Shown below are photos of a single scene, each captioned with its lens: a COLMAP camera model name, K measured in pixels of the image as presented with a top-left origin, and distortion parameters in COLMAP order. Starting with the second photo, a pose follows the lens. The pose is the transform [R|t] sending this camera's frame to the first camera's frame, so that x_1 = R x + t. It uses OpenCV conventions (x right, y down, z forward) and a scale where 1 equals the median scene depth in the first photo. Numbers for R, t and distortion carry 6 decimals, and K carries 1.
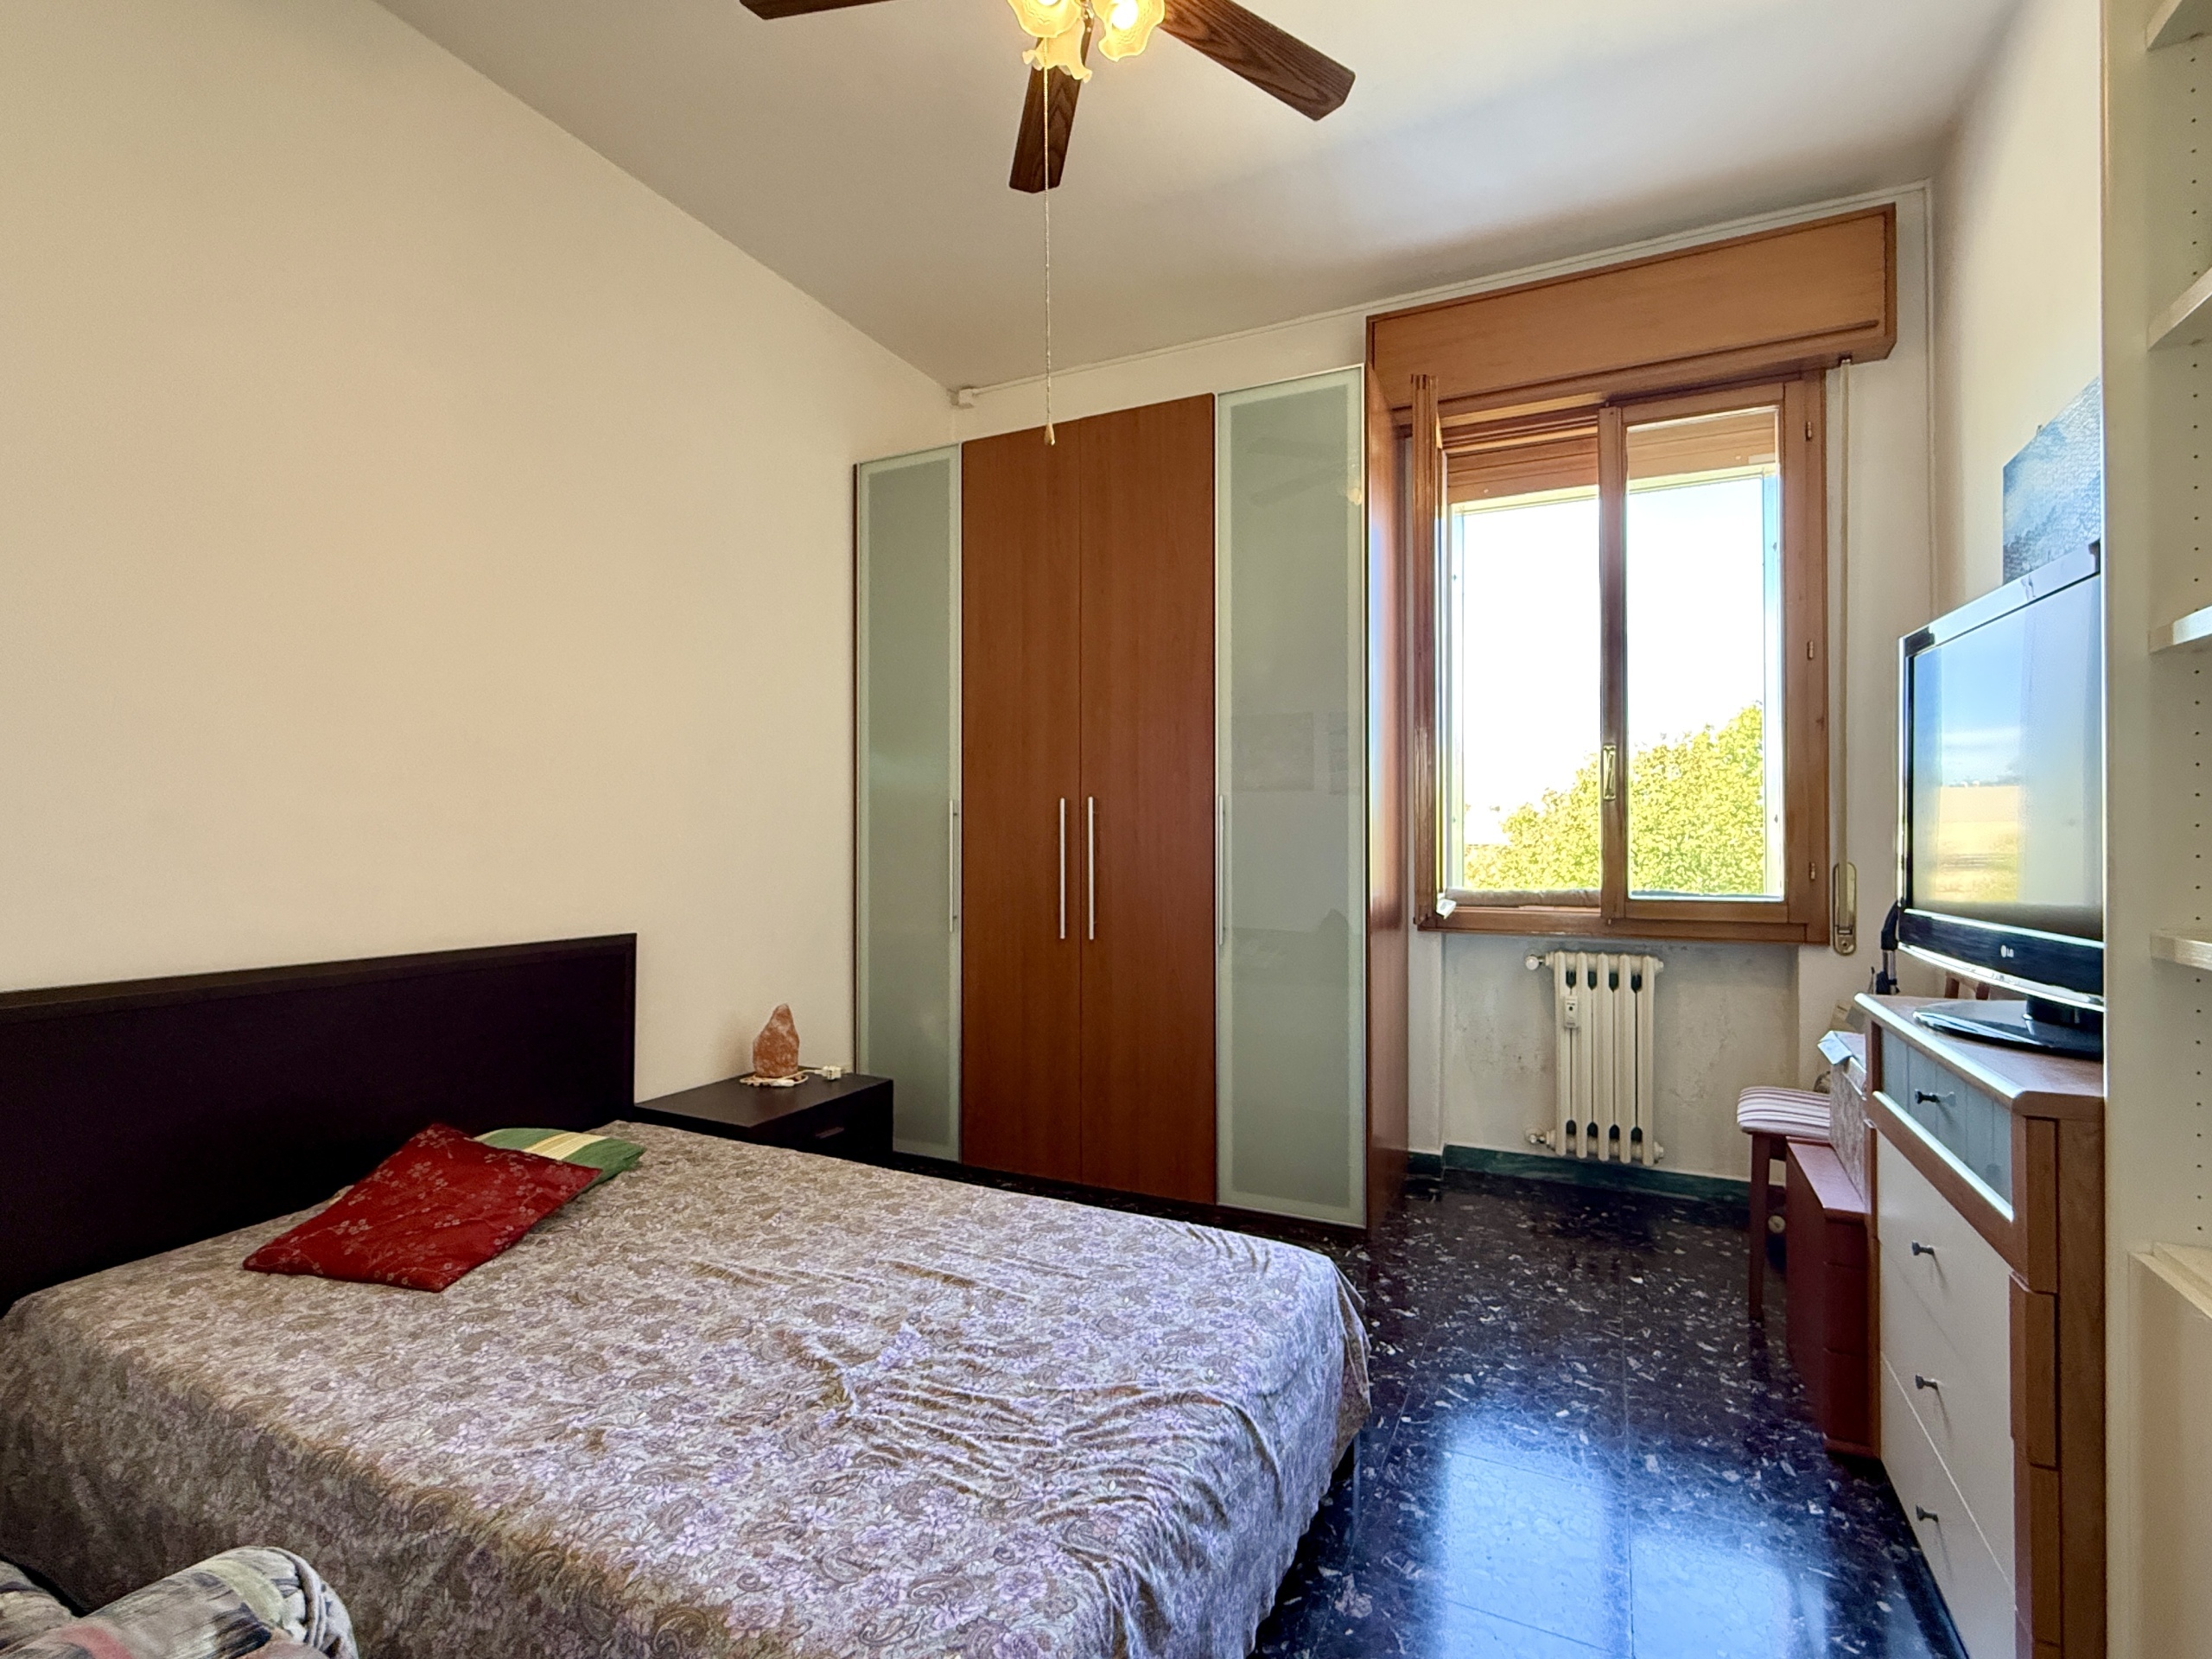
lens RADIAL K [[1046.8, 0, 1102.0], [0, 1046.8, 829.9], [0, 0, 1]] dist [0.000812, 0.000525]
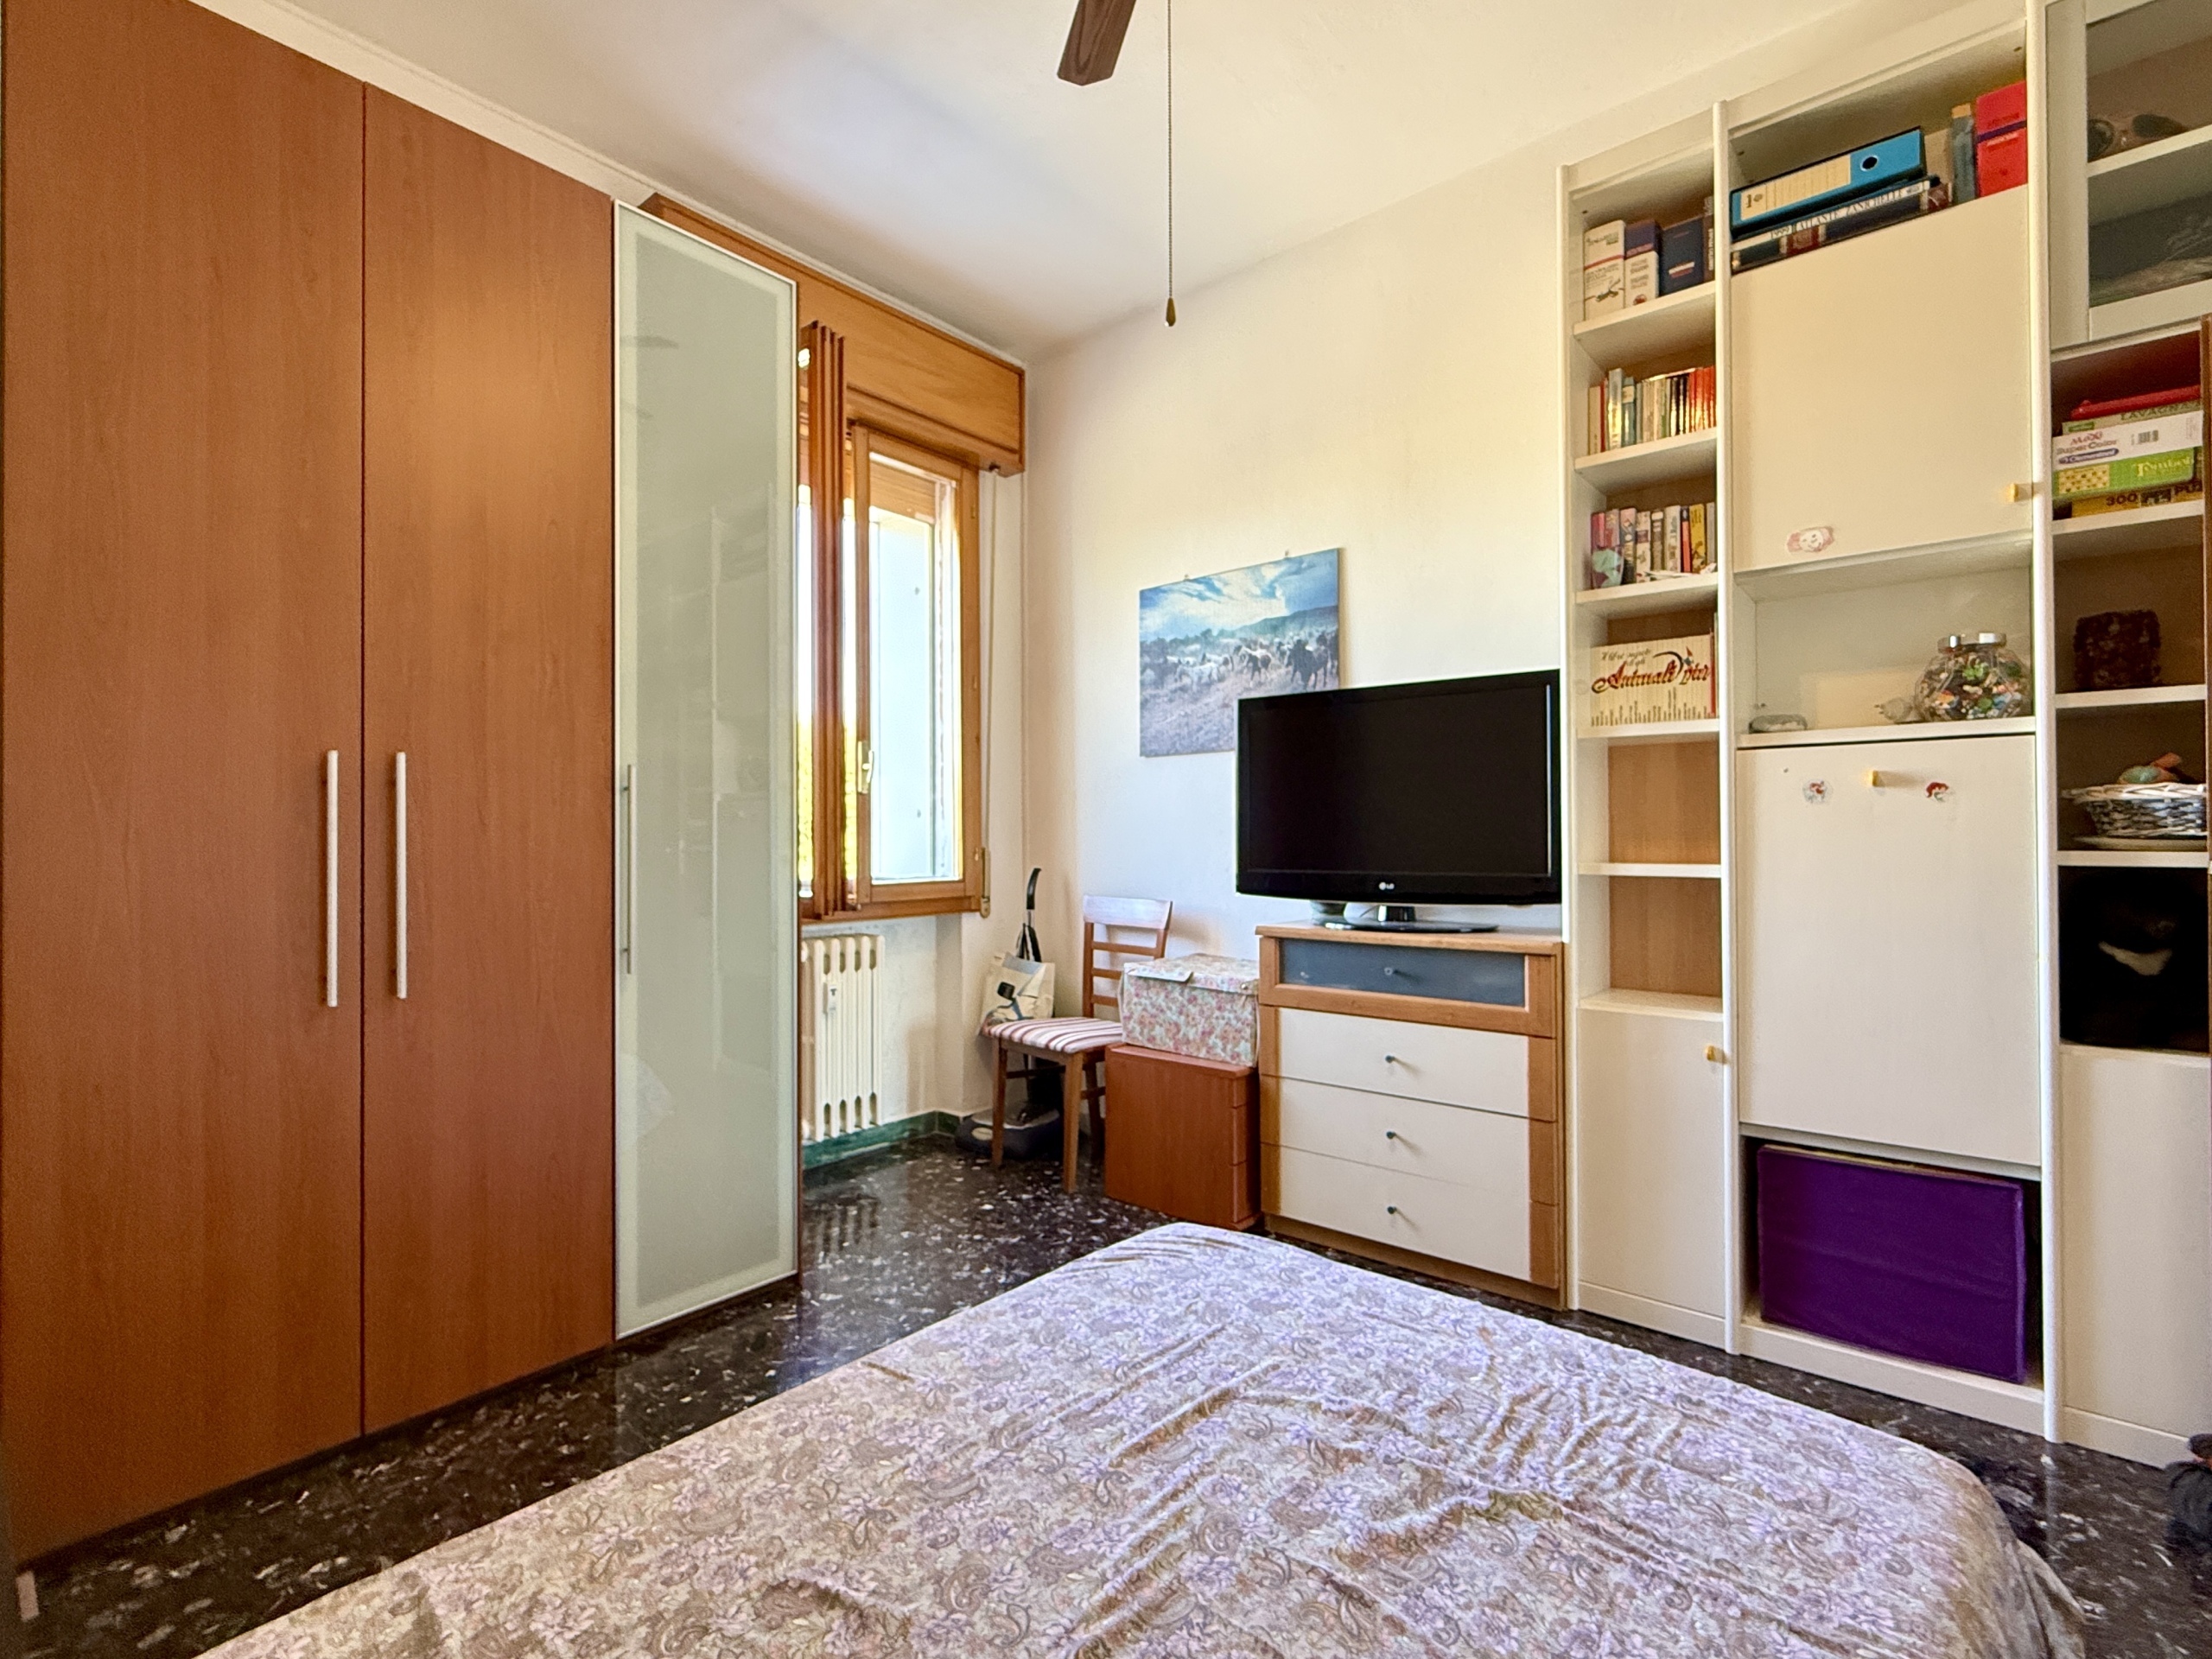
lens RADIAL K [[1039.8, 0, 1109.8], [0, 1039.8, 835.3], [0, 0, 1]] dist [0.000489, 0.000378]
pose [[0.246017, 0.000614, 0.969265, -0.789475], [-0.001501, 0.999999, -0.000252, 0.023112], [-0.969264, -0.001392, 0.246018, 0.801874]]
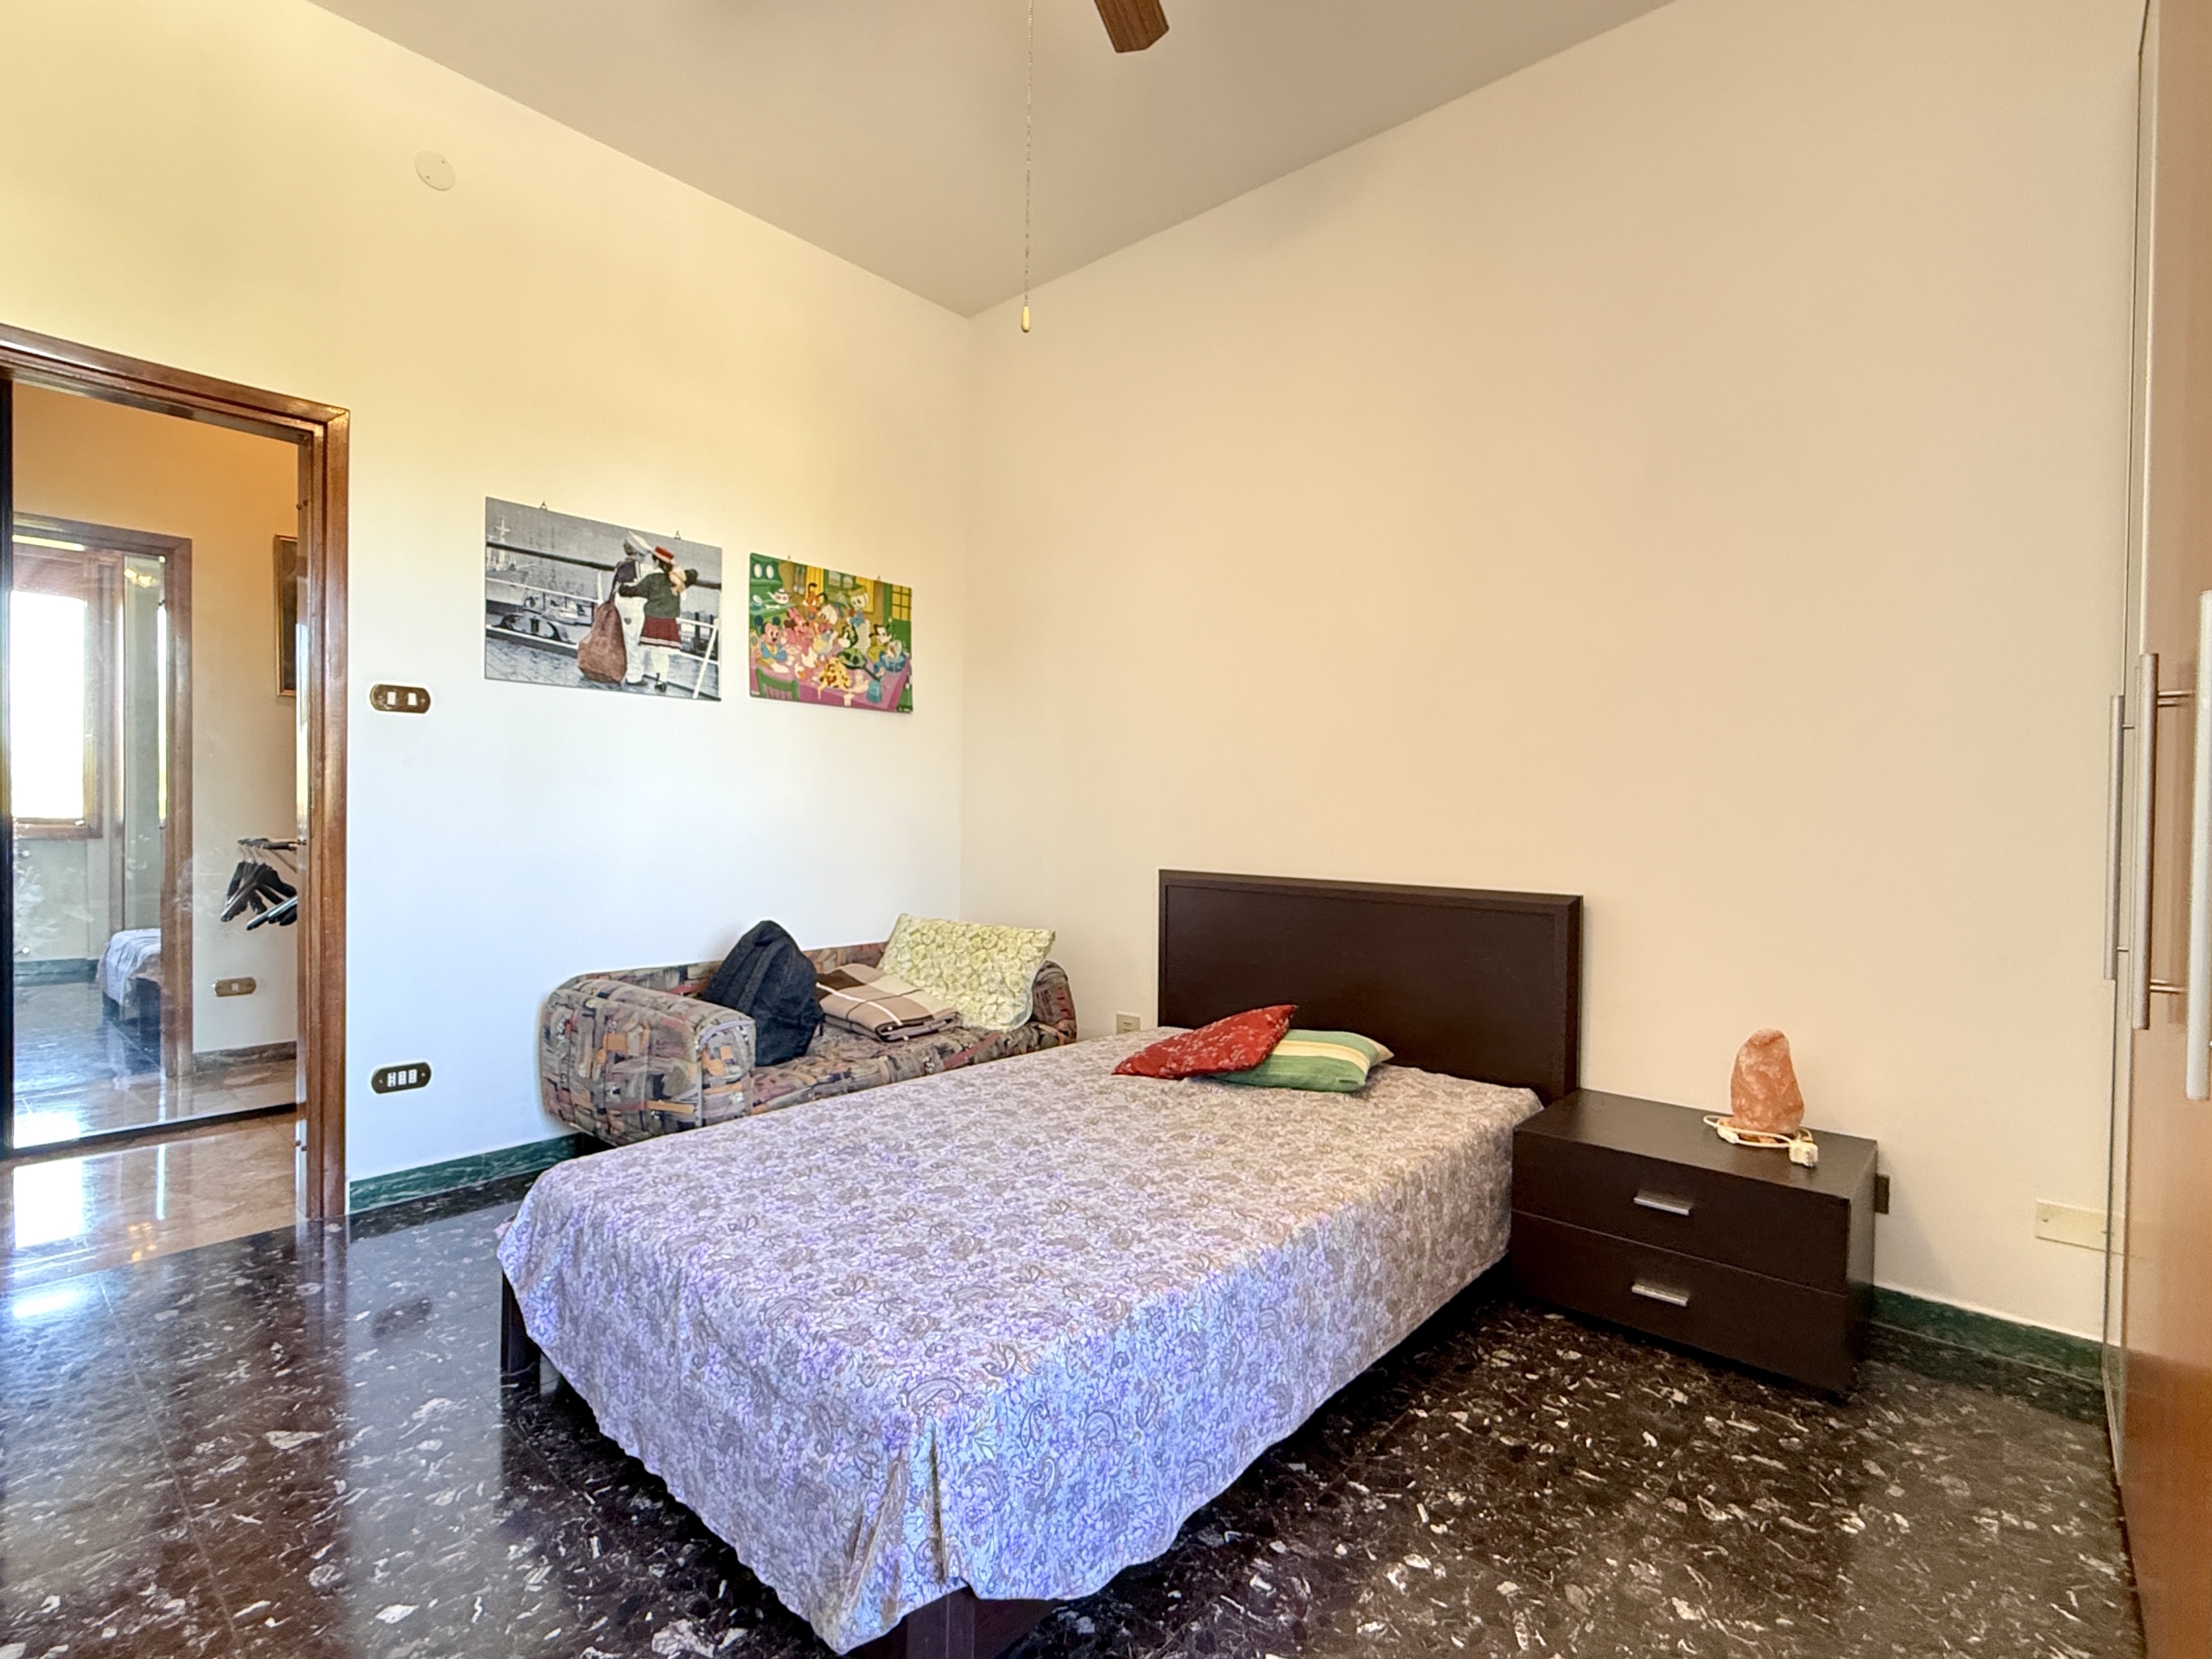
lens RADIAL K [[1046.8, 0, 1102.0], [0, 1046.8, 829.9], [0, 0, 1]] dist [0.000812, 0.000525]
pose [[-0.272525, 0.007067, -0.962123, 0.770220], [-0.006878, 0.999933, 0.009293, 0.054115], [0.962124, 0.009150, -0.272458, 1.247568]]
